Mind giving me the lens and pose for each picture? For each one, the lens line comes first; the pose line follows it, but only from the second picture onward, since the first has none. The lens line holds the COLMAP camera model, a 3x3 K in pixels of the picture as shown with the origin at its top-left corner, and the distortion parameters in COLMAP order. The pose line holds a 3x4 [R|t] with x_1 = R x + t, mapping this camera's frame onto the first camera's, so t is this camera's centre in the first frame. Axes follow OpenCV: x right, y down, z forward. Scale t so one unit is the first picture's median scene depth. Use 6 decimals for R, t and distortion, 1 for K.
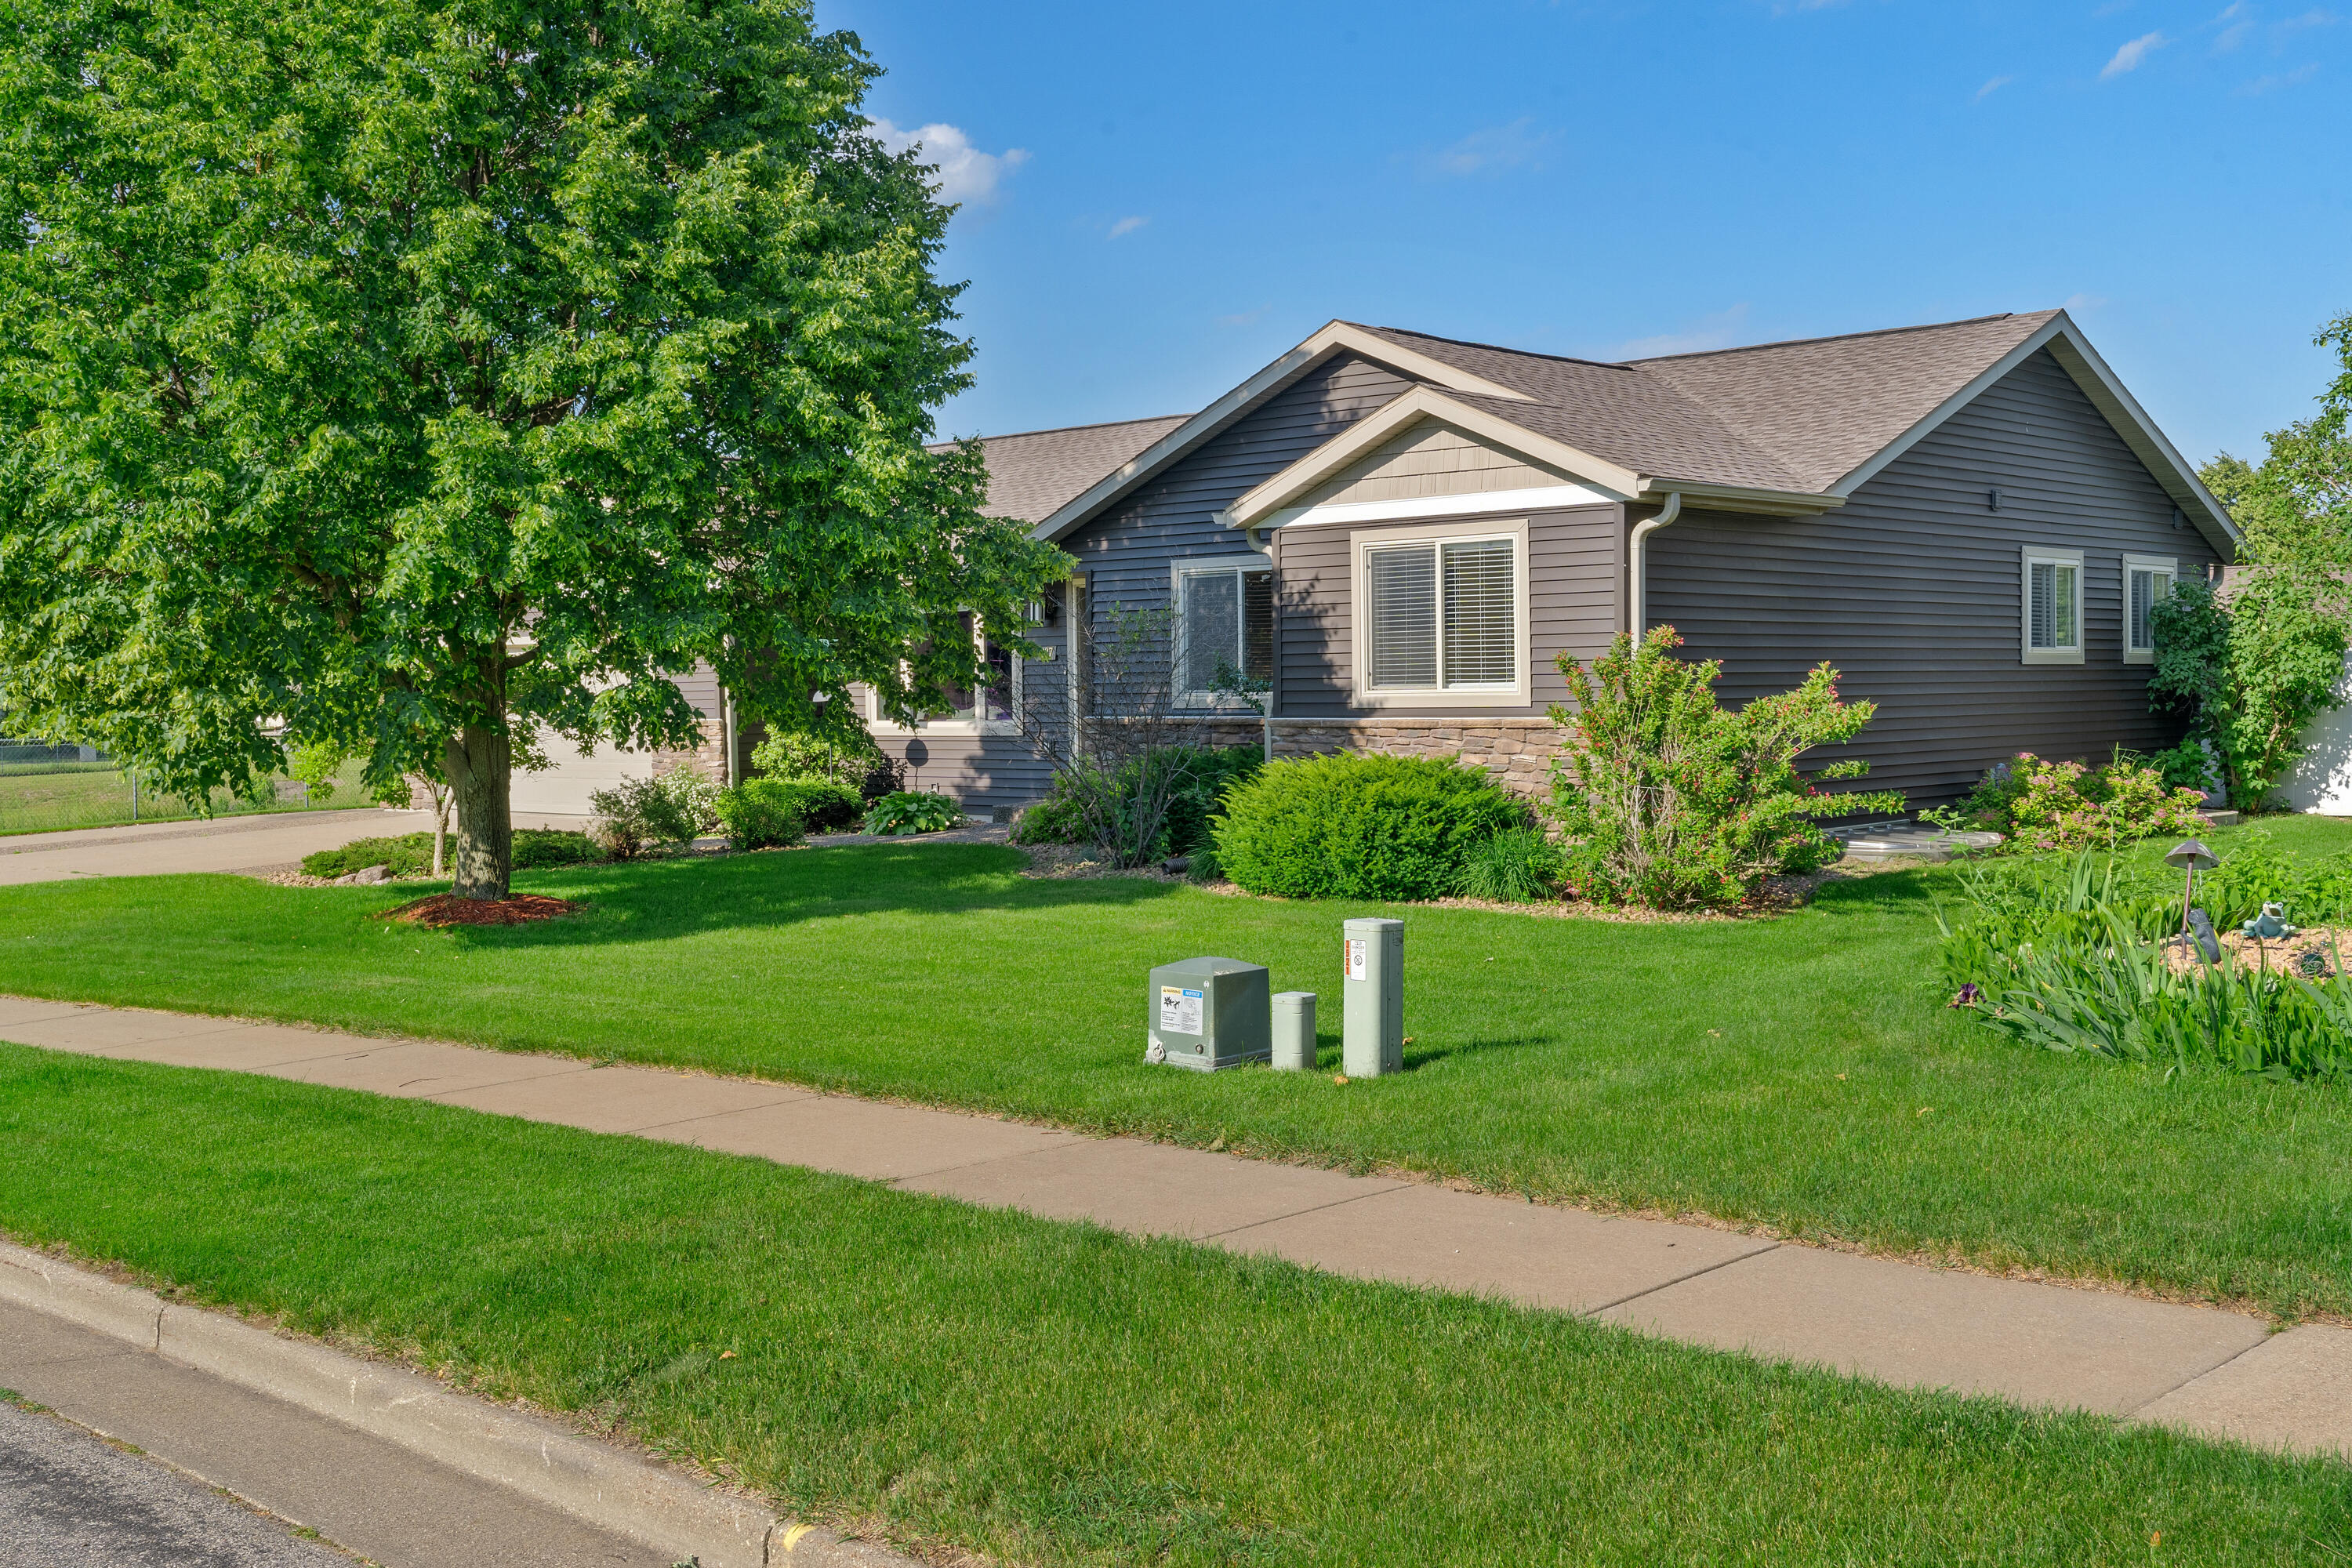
lens RADIAL K [[2513.3, 0, 1176.0], [0, 2513.3, 784.0], [0, 0, 1]] dist [0.017892, 0.006475]
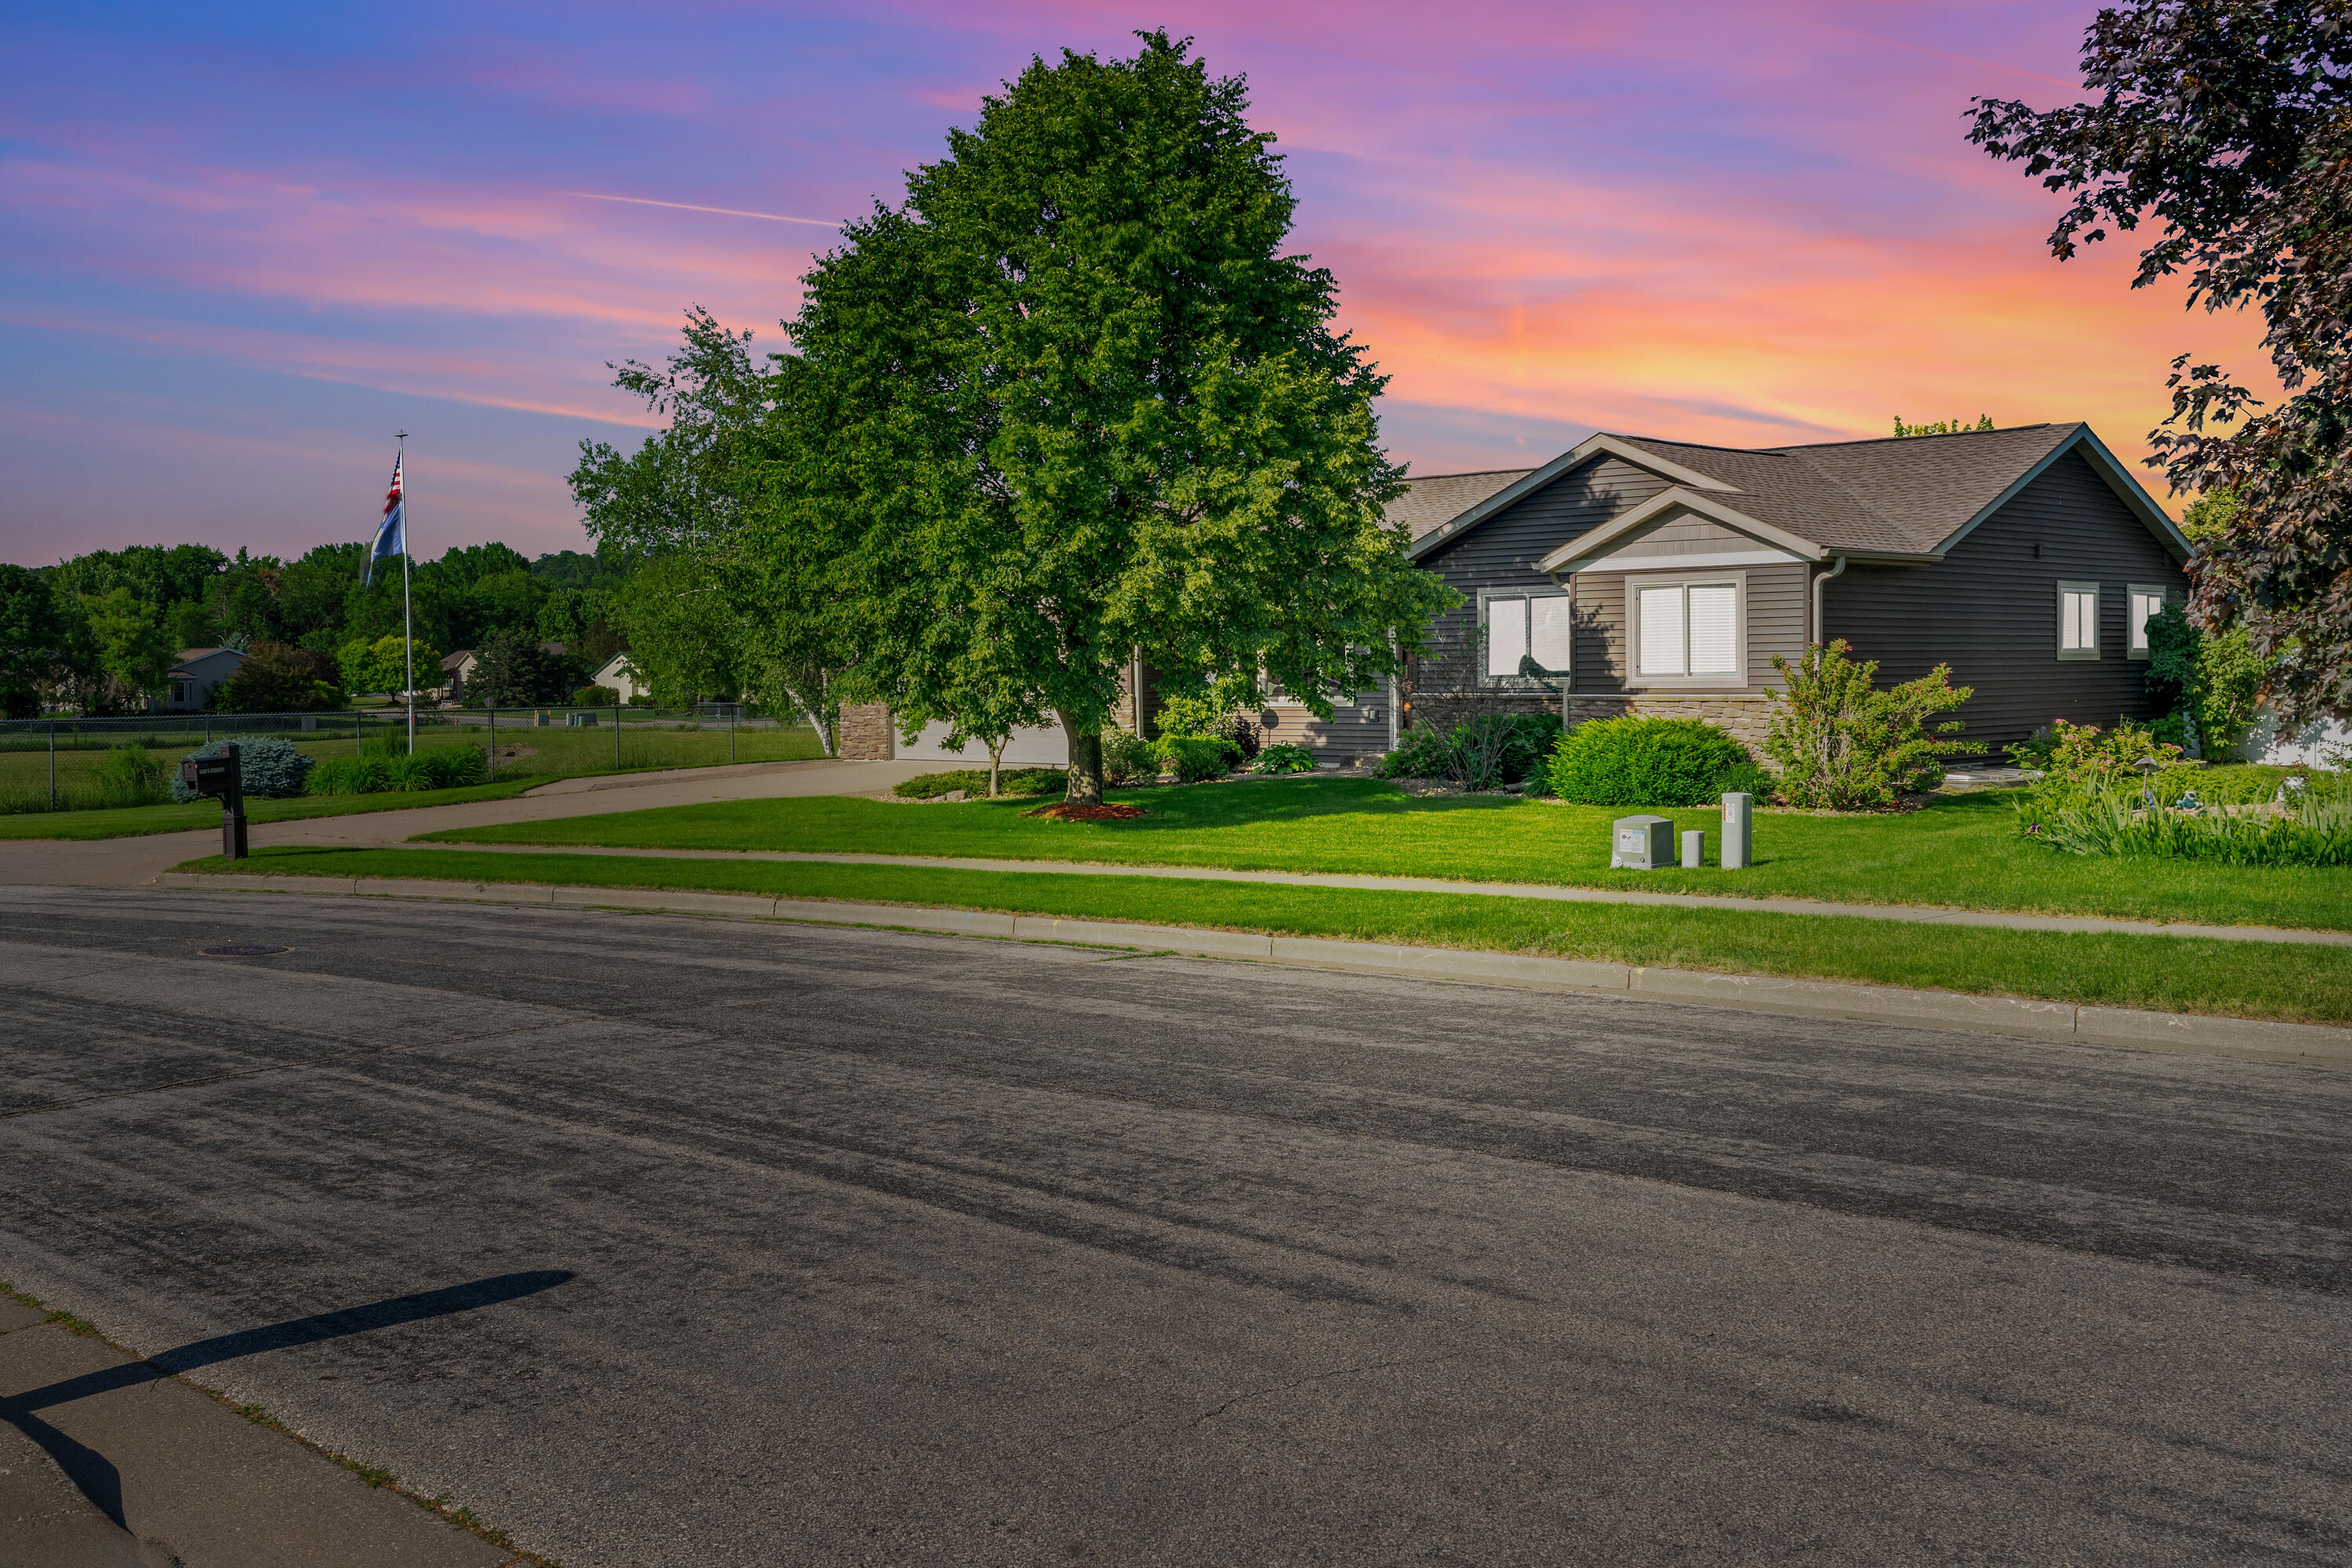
lens RADIAL K [[2302.8, 0, 1173.2], [0, 2302.8, 729.7], [0, 0, 1]] dist [-0.001849, -0.008580]
pose [[0.999165, 0.003795, -0.040688, -0.175871], [-0.004266, 0.999925, -0.011501, 0.015157], [0.040641, 0.011665, 0.999106, -0.511319]]
